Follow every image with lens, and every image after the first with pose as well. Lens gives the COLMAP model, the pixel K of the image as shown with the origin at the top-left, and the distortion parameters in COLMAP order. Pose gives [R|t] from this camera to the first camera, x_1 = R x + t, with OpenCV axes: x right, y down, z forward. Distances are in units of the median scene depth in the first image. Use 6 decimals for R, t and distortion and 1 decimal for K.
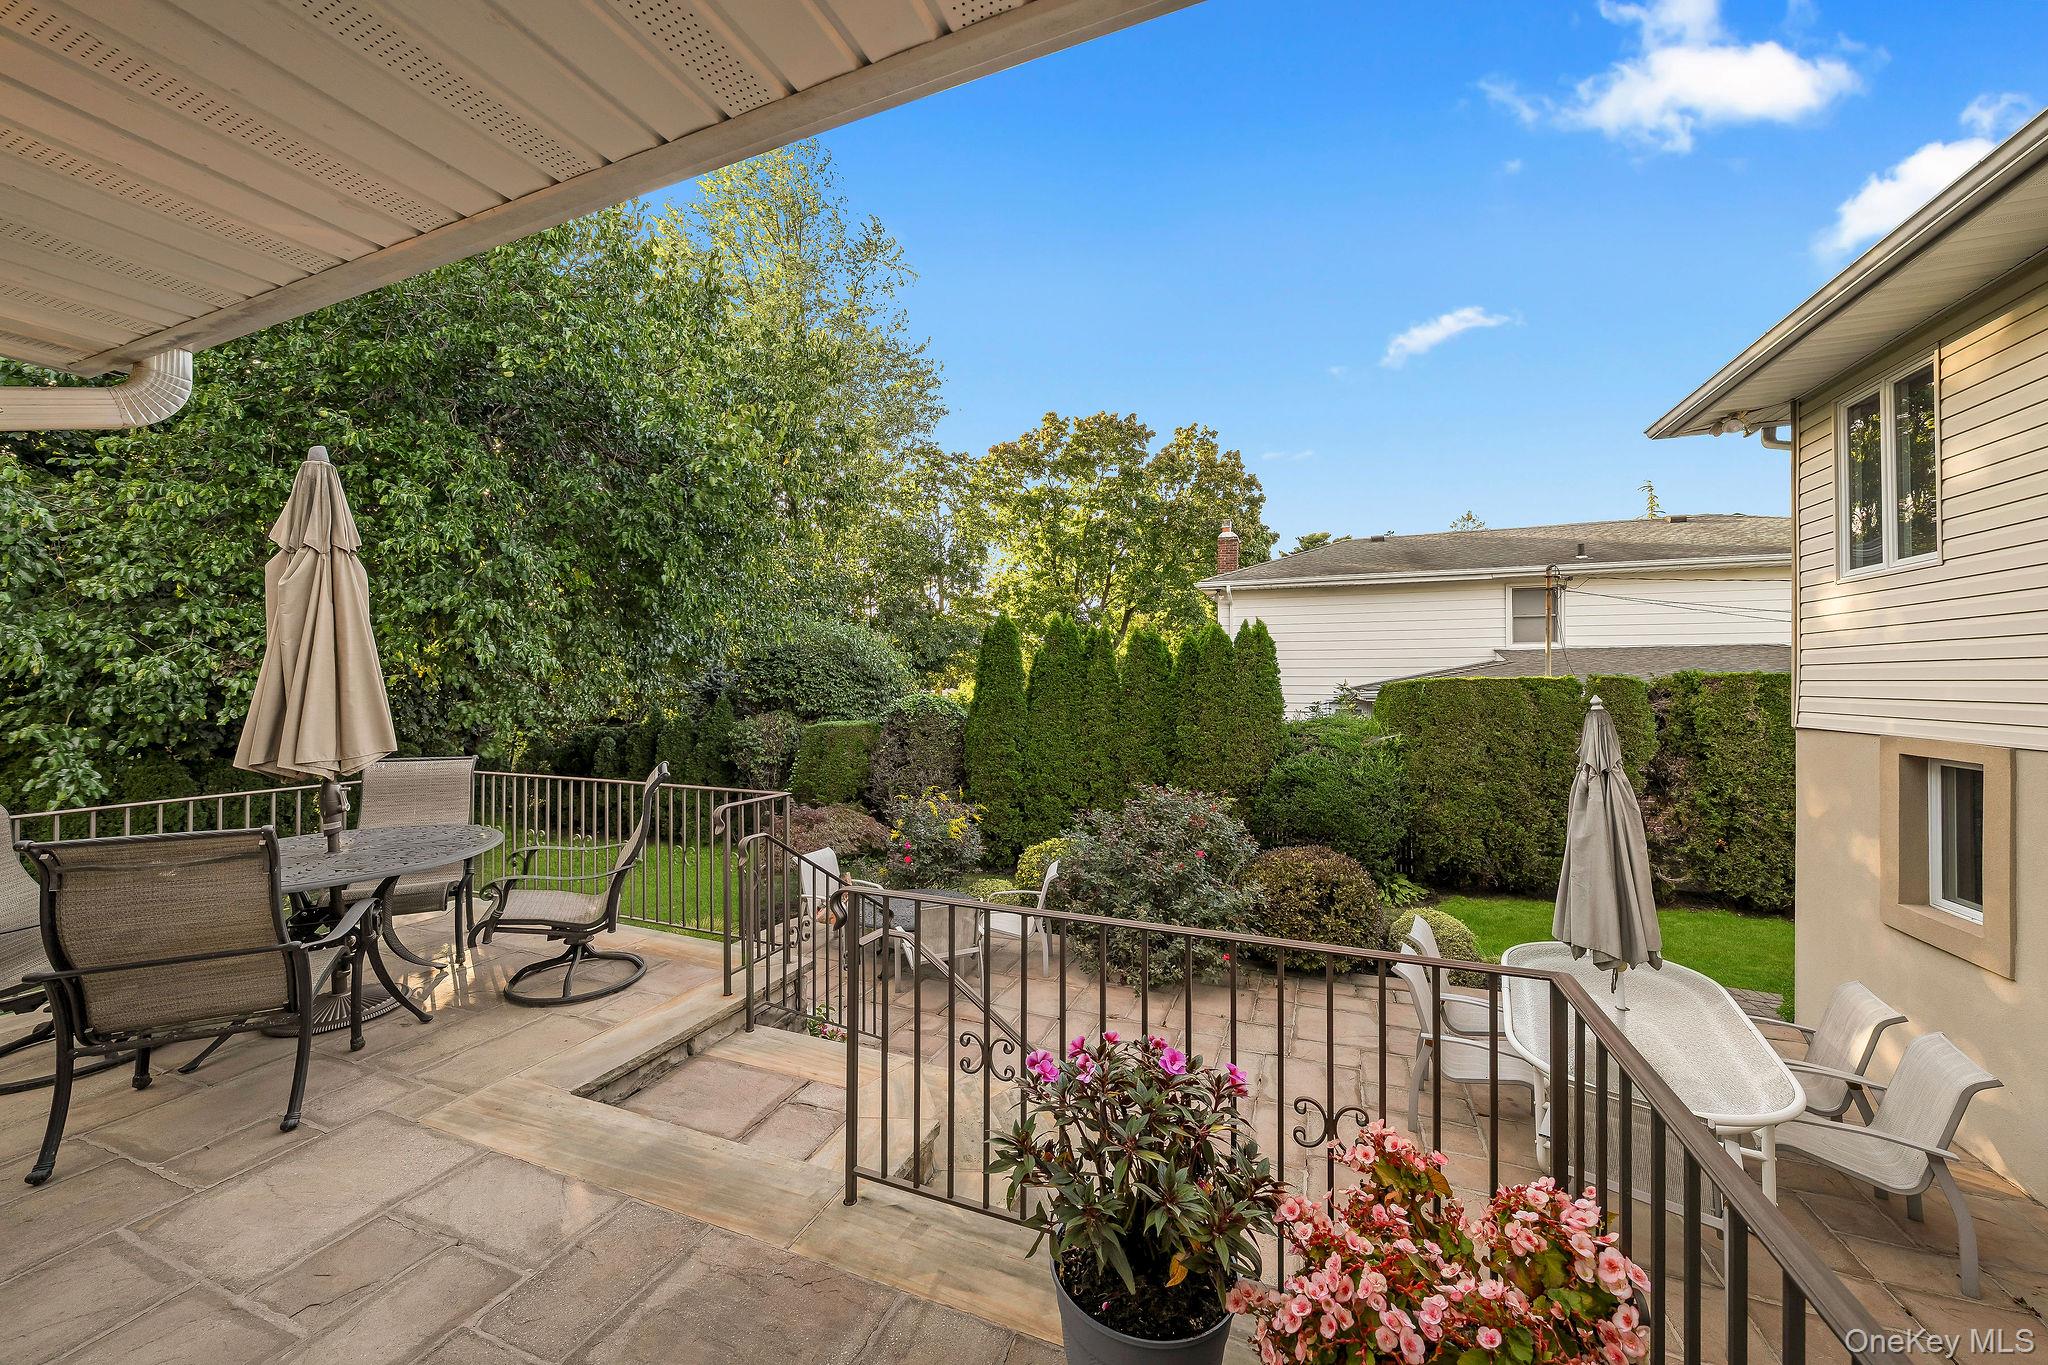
lens RADIAL K [[705.3, 0, 1045.3], [0, 705.3, 681.6], [0, 0, 1]] dist [-0.002165, 0.000098]
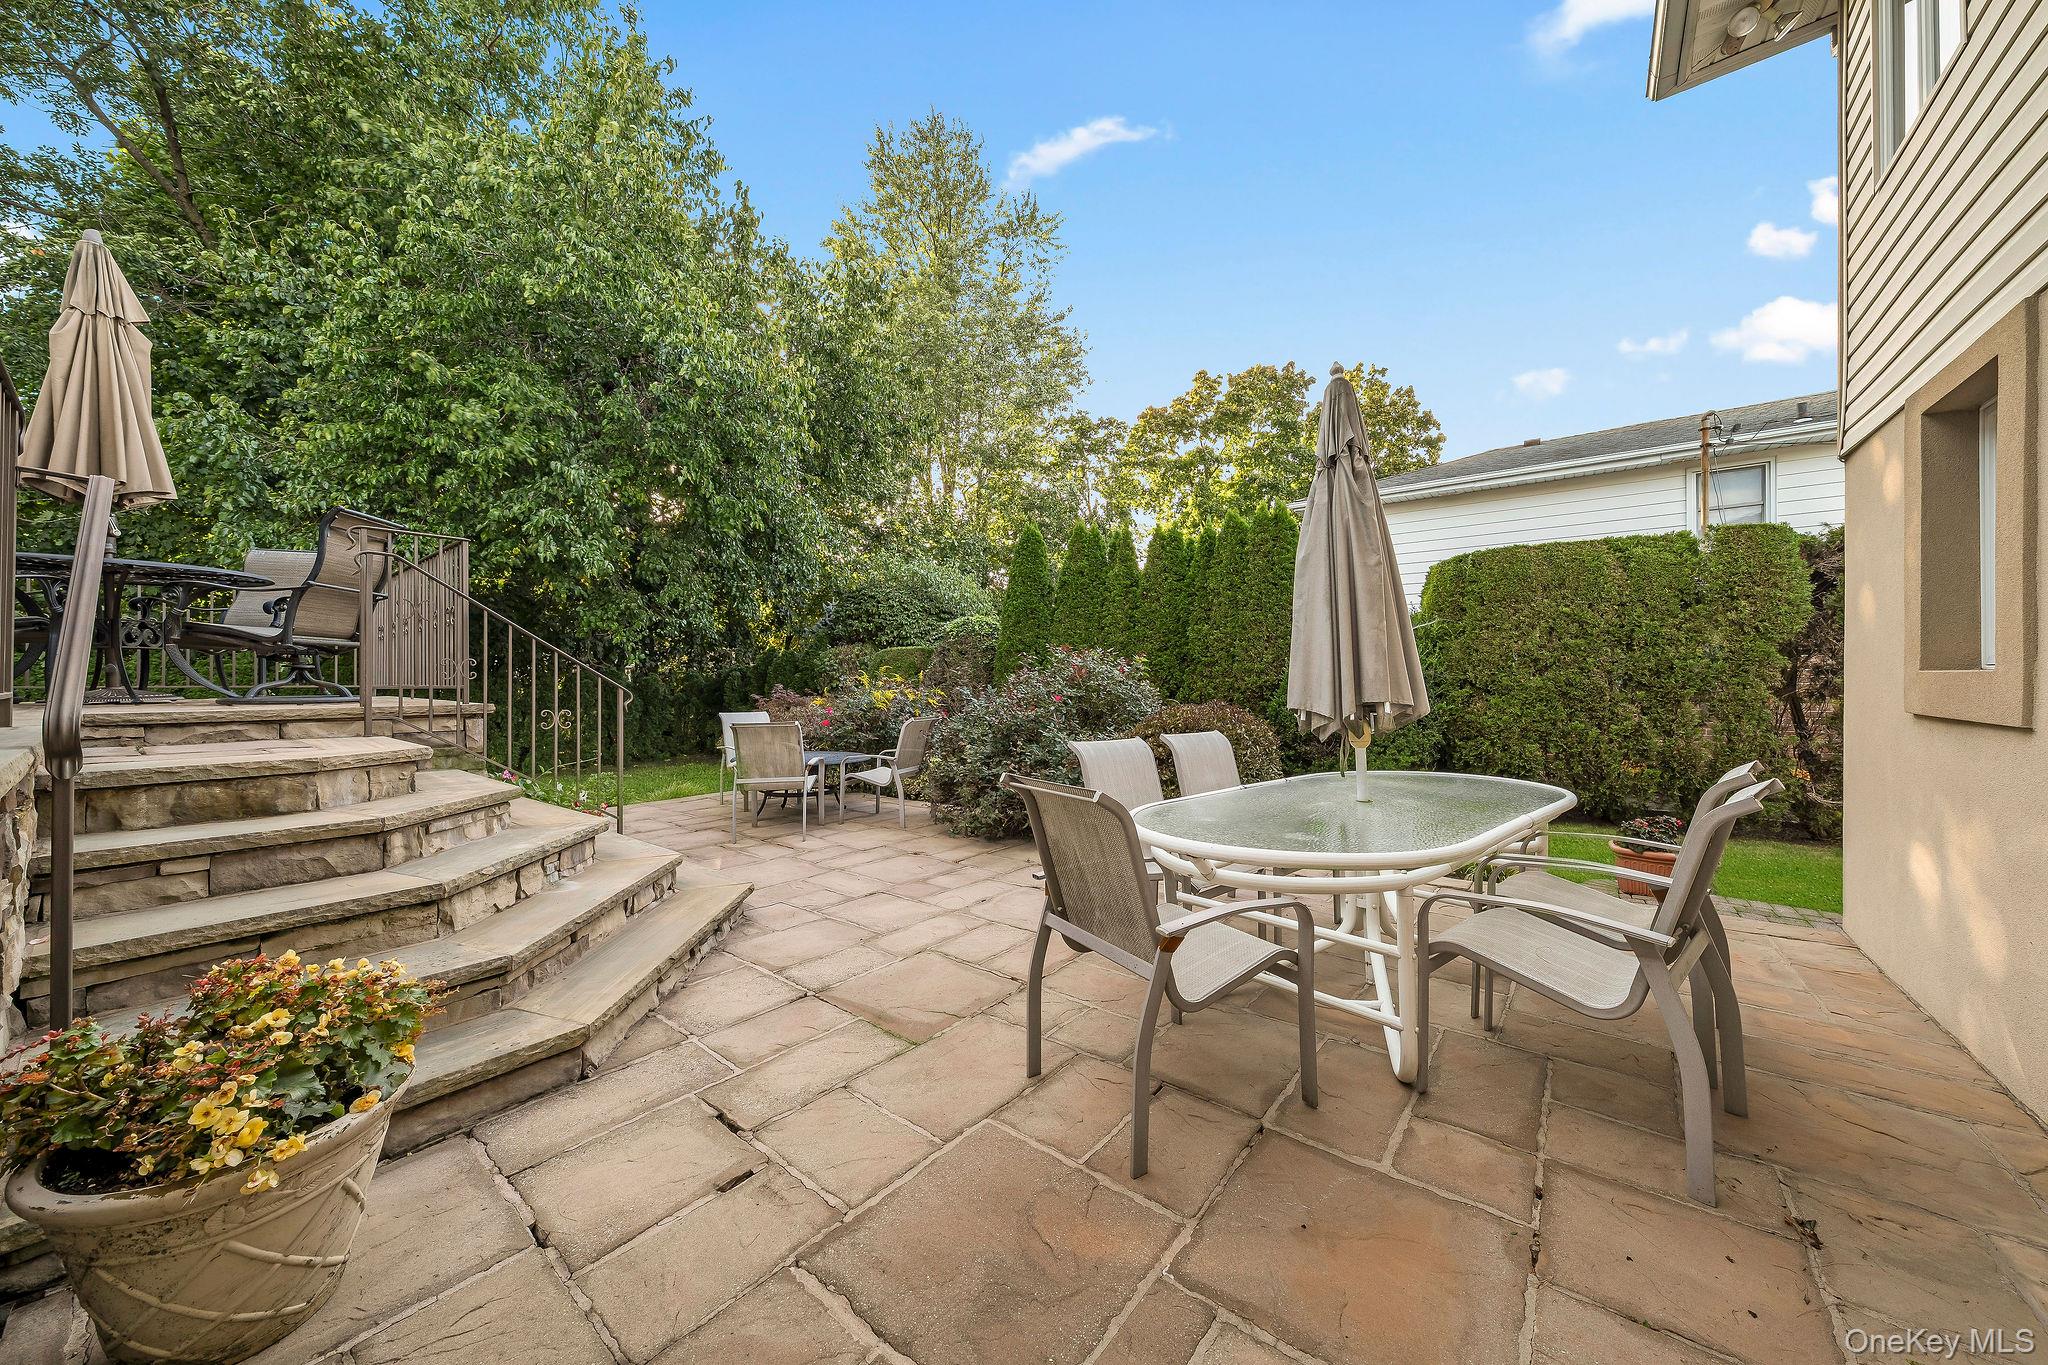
lens RADIAL K [[700.8, 0, 1031.4], [0, 700.8, 668.5], [0, 0, 1]] dist [-0.004808, 0.000154]
pose [[0.956326, 0.000643, -0.292301, 0.380608], [-0.002778, 0.999972, -0.006888, 0.181031], [0.292289, 0.007399, 0.956301, 0.120060]]
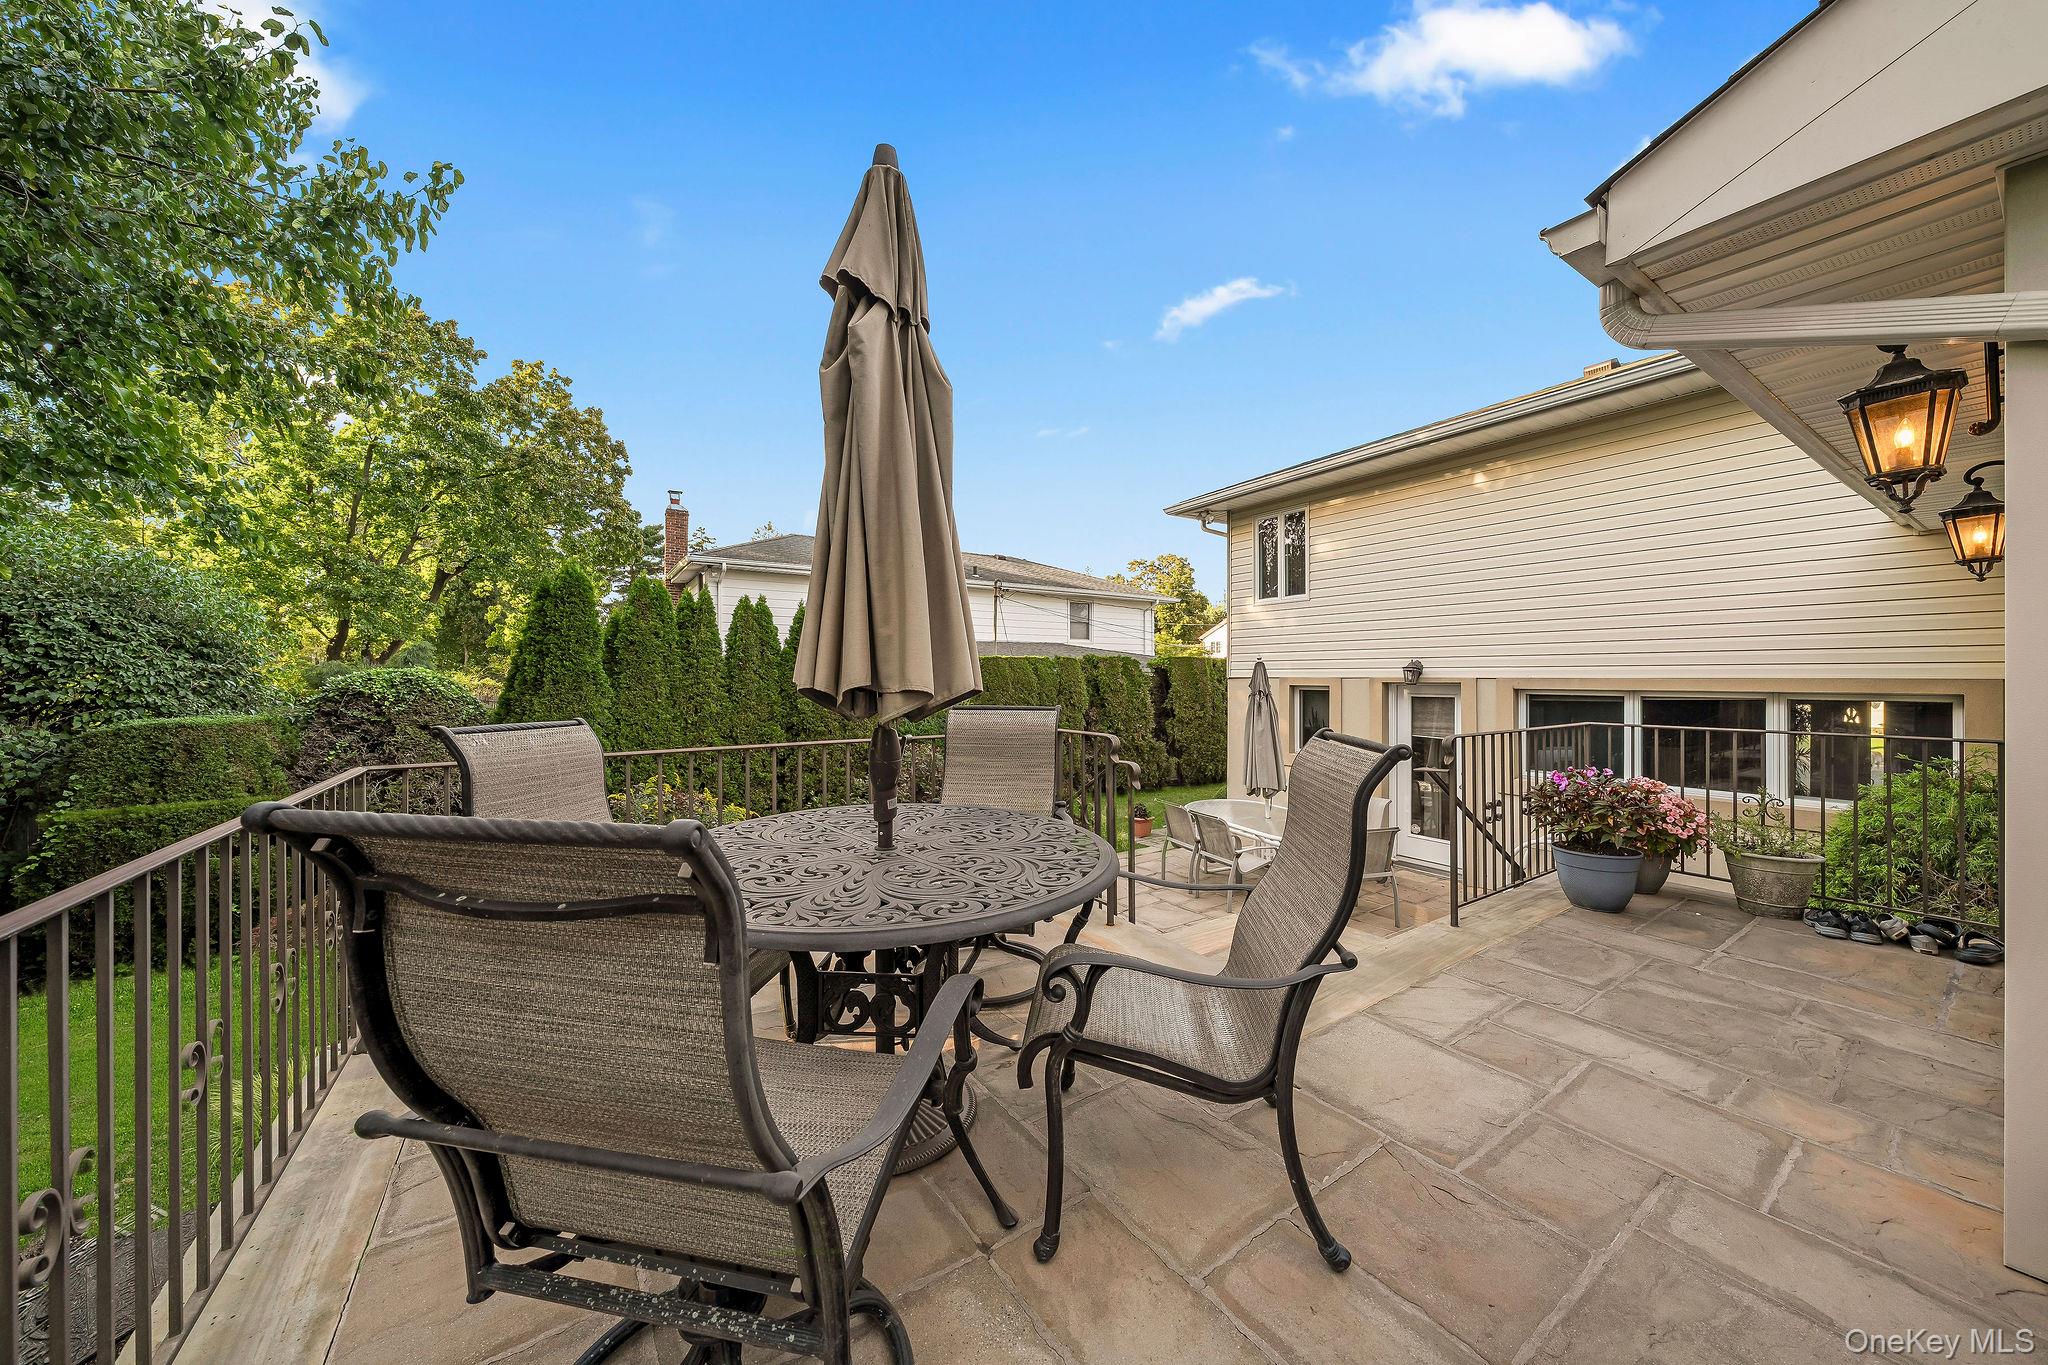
lens RADIAL K [[678.3, 0, 1051.1], [0, 678.3, 675.4], [0, 0, 1]] dist [-0.007280, 0.000005]
pose [[0.578432, -0.002822, 0.815726, -0.538636], [0.000510, 0.999995, 0.003099, 0.036384], [-0.815731, -0.001377, 0.578430, 0.213702]]
